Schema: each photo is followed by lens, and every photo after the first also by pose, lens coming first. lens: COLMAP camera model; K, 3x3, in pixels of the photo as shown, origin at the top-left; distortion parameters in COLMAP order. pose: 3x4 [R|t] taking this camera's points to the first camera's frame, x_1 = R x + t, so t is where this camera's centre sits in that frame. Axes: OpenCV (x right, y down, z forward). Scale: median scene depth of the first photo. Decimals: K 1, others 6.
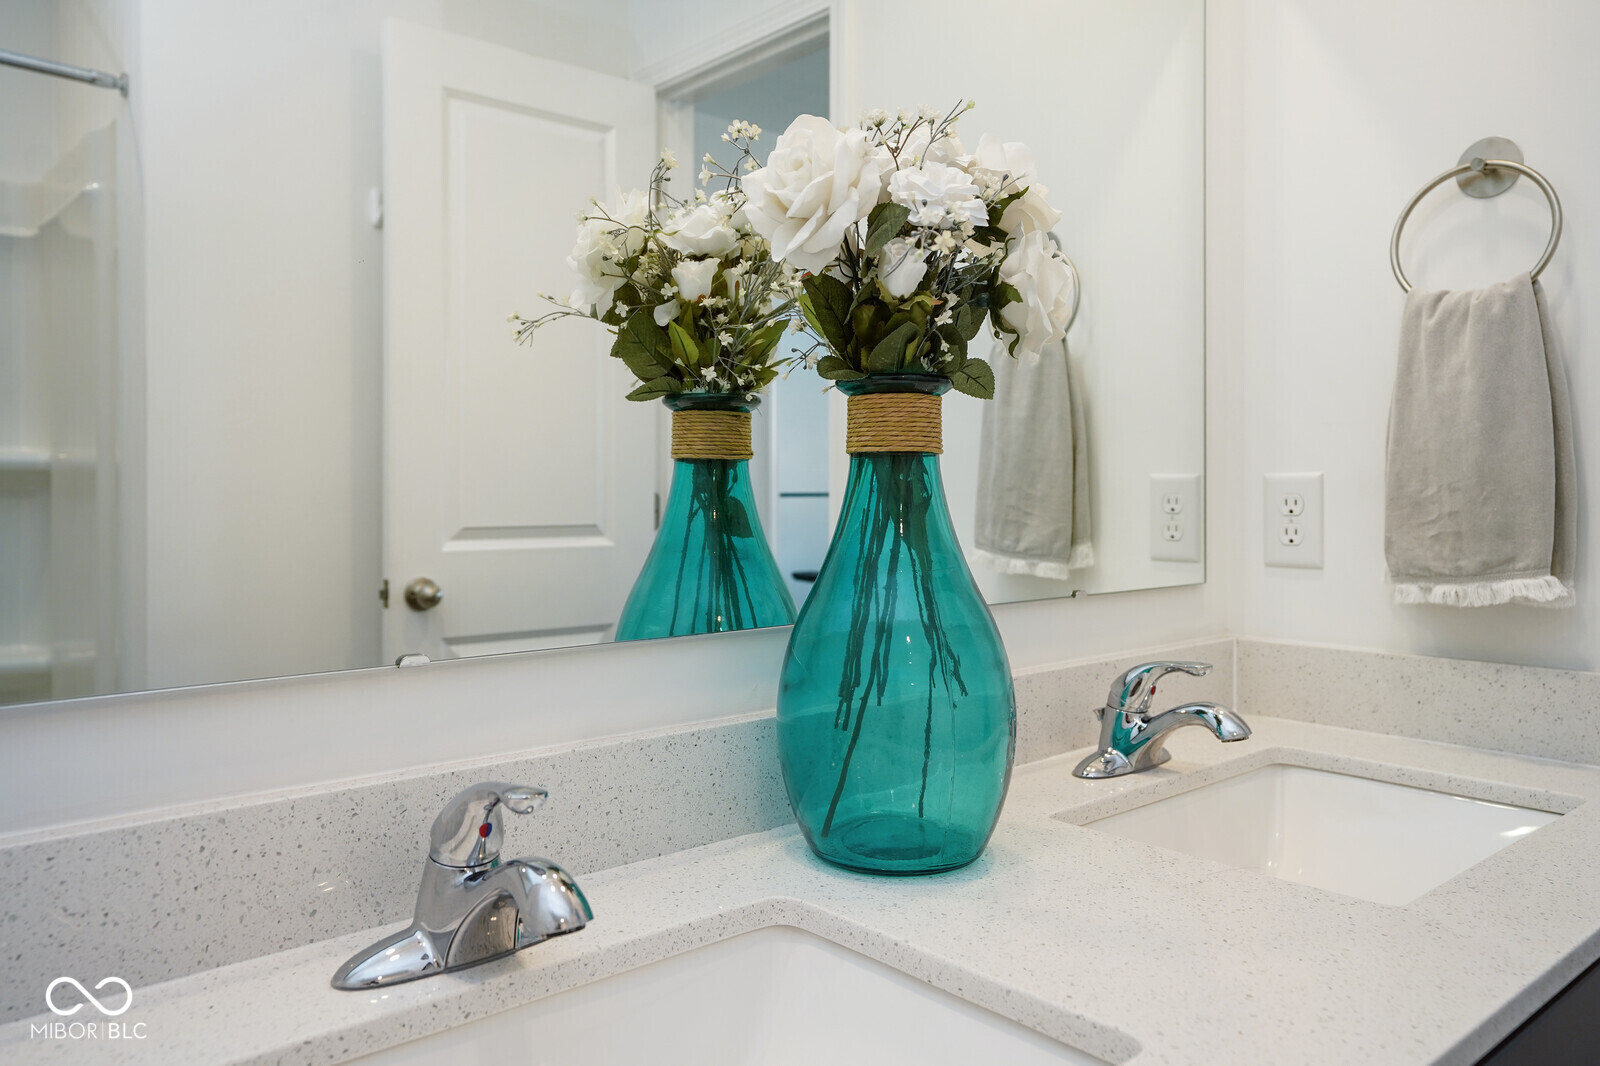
lens RADIAL K [[1132.0, 0, 788.4], [0, 1132.0, 486.6], [0, 0, 1]] dist [-0.000232, 0.000736]
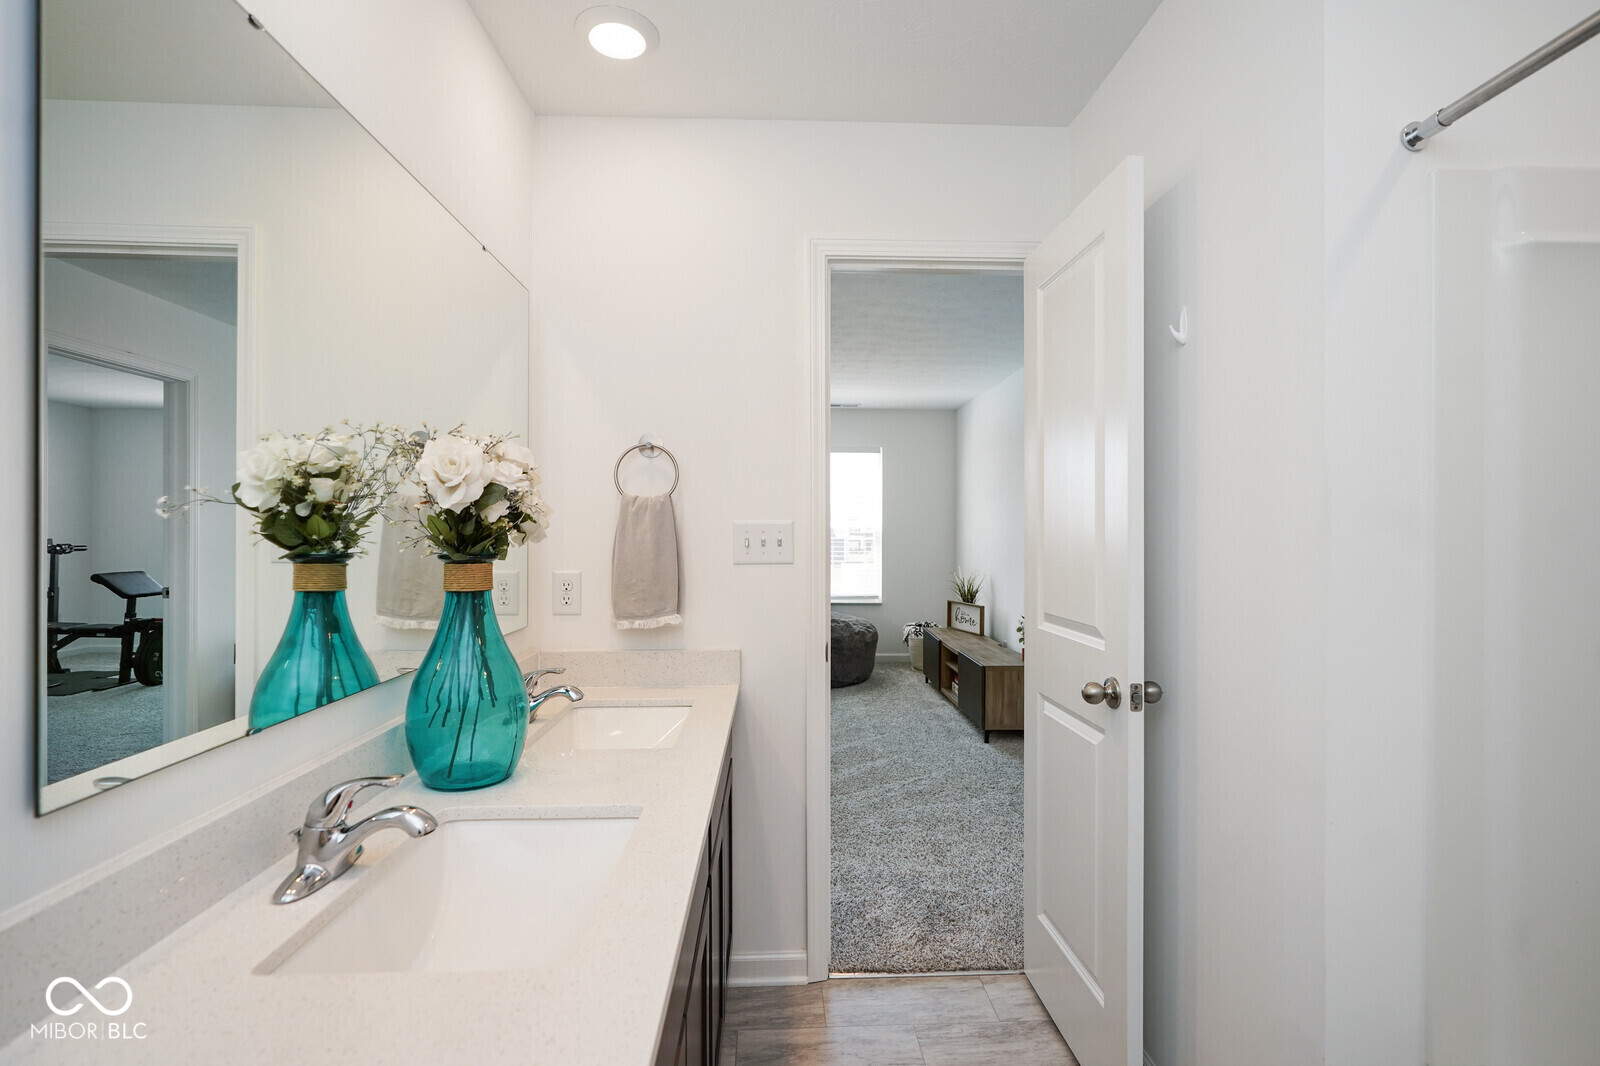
lens RADIAL K [[745.5, 0, 807.9], [0, 745.5, 532.6], [0, 0, 1]] dist [-0.044177, 0.011393]
pose [[0.615625, -0.001566, 0.788037, -0.458754], [0.000235, 0.999998, 0.001804, -0.106215], [-0.788039, -0.000925, 0.615625, -0.257390]]
